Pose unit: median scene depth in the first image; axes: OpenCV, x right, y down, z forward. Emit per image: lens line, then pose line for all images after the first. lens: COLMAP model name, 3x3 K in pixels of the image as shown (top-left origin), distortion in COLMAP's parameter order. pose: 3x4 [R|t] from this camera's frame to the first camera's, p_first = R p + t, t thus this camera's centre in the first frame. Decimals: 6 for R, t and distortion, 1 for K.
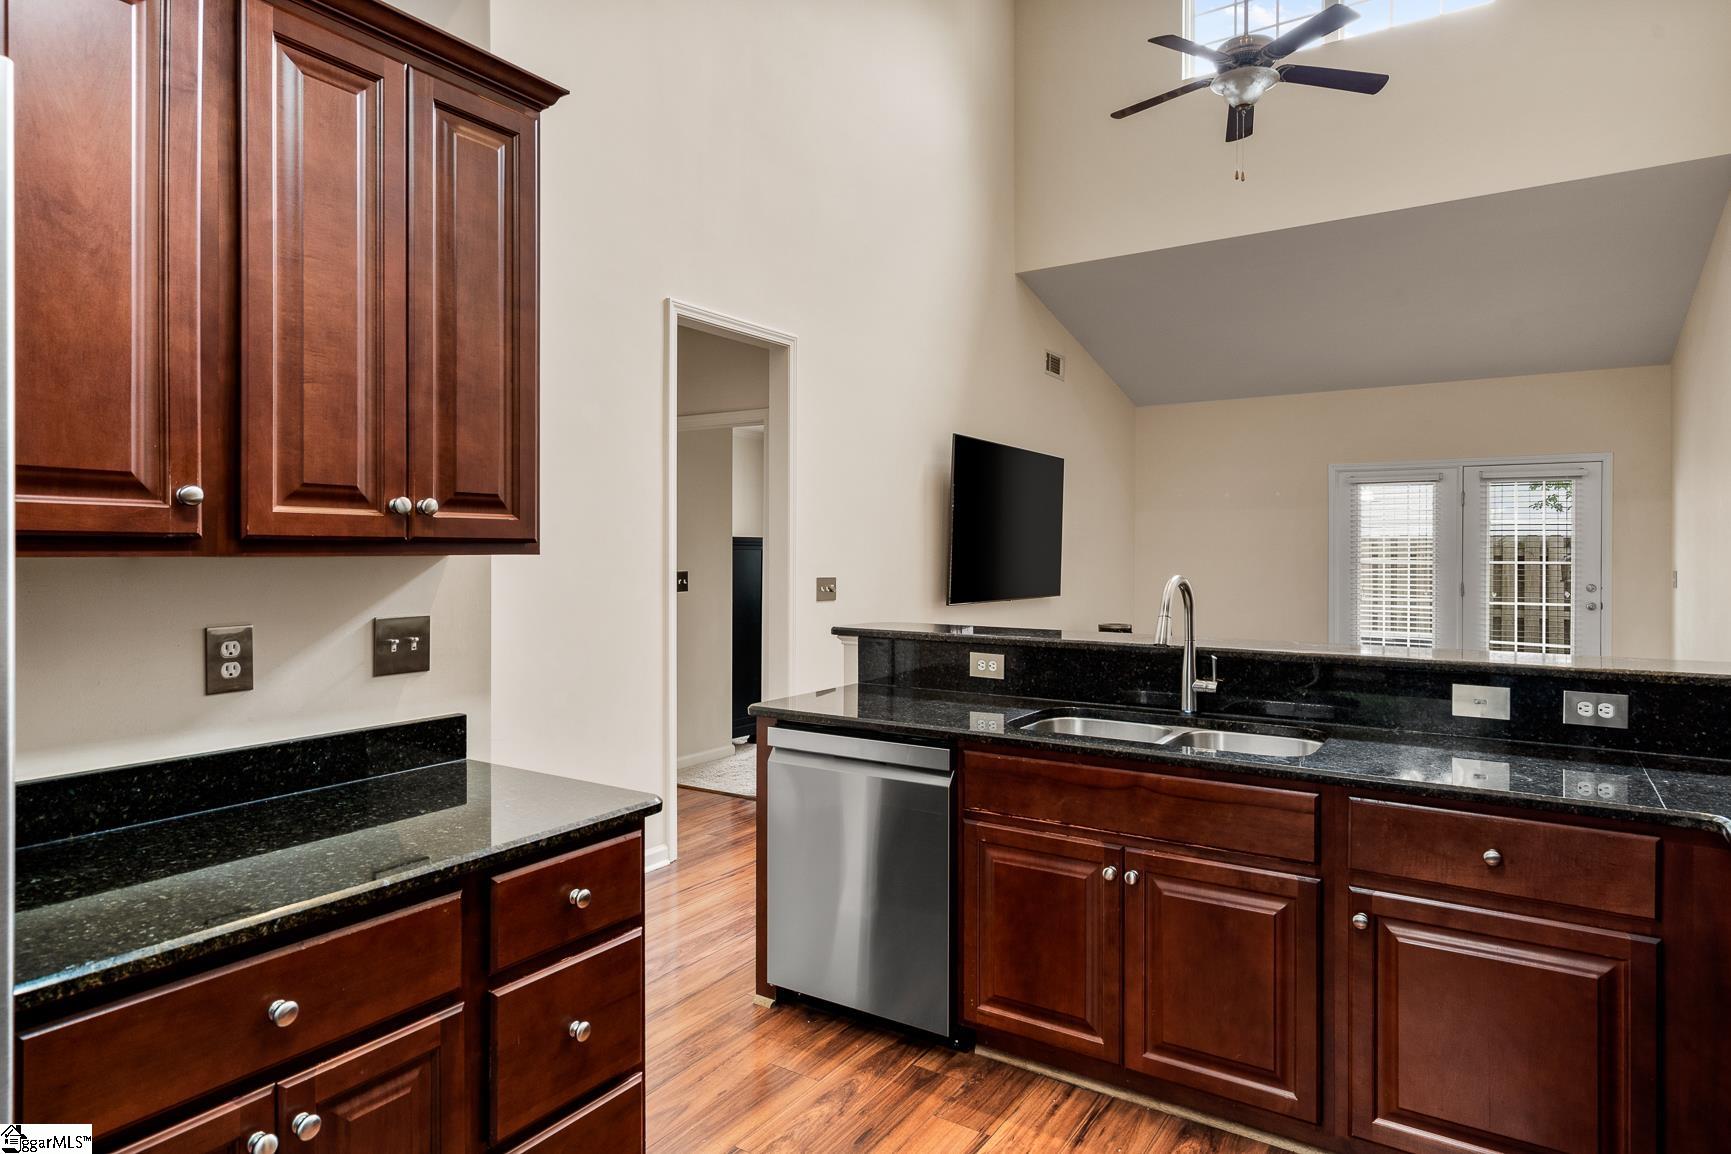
lens RADIAL K [[1000.3, 0, 867.4], [0, 1000.3, 564.3], [0, 0, 1]] dist [-0.019881, 0.000328]
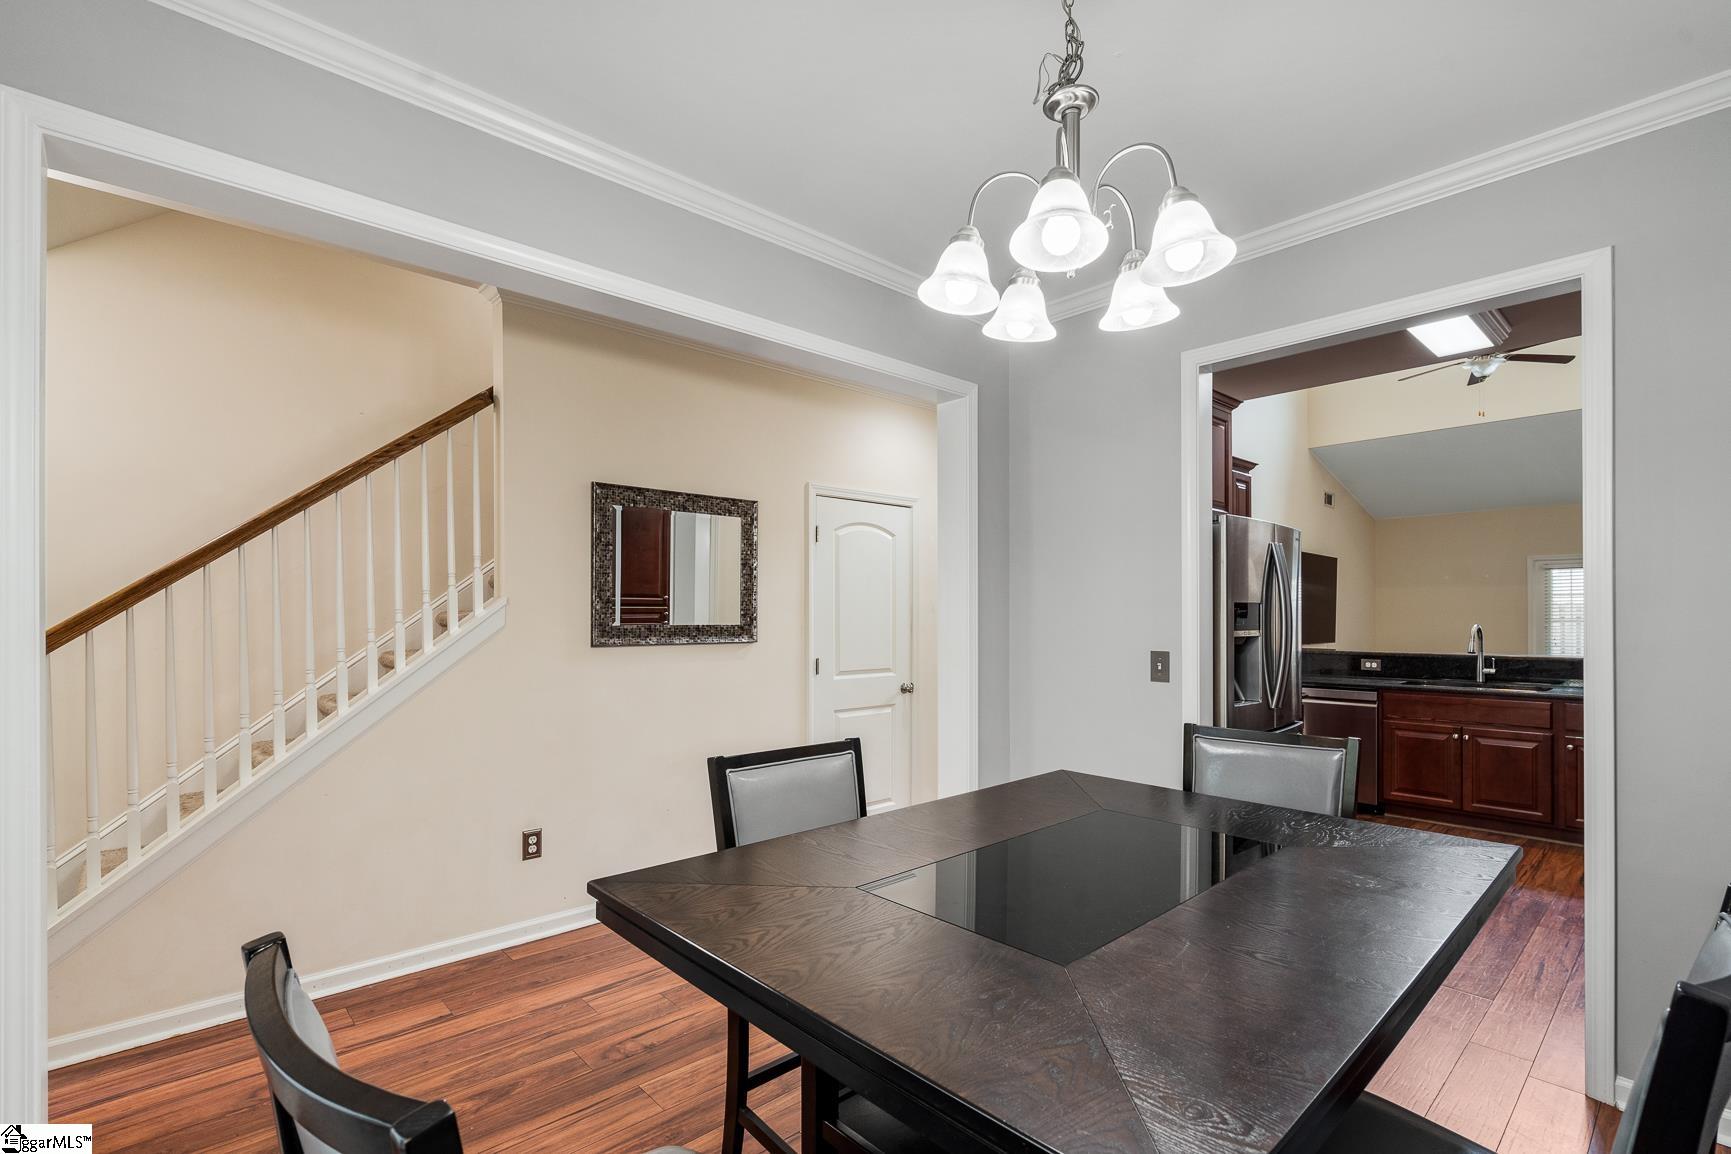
lens RADIAL K [[793.8, 0, 834.9], [0, 793.8, 617.2], [0, 0, 1]] dist [-0.015108, 0.001514]
pose [[0.964455, -0.002224, -0.264237, -0.768692], [0.000668, 0.999982, -0.005981, 0.001875], [0.264245, 0.005592, 0.964439, -1.408036]]
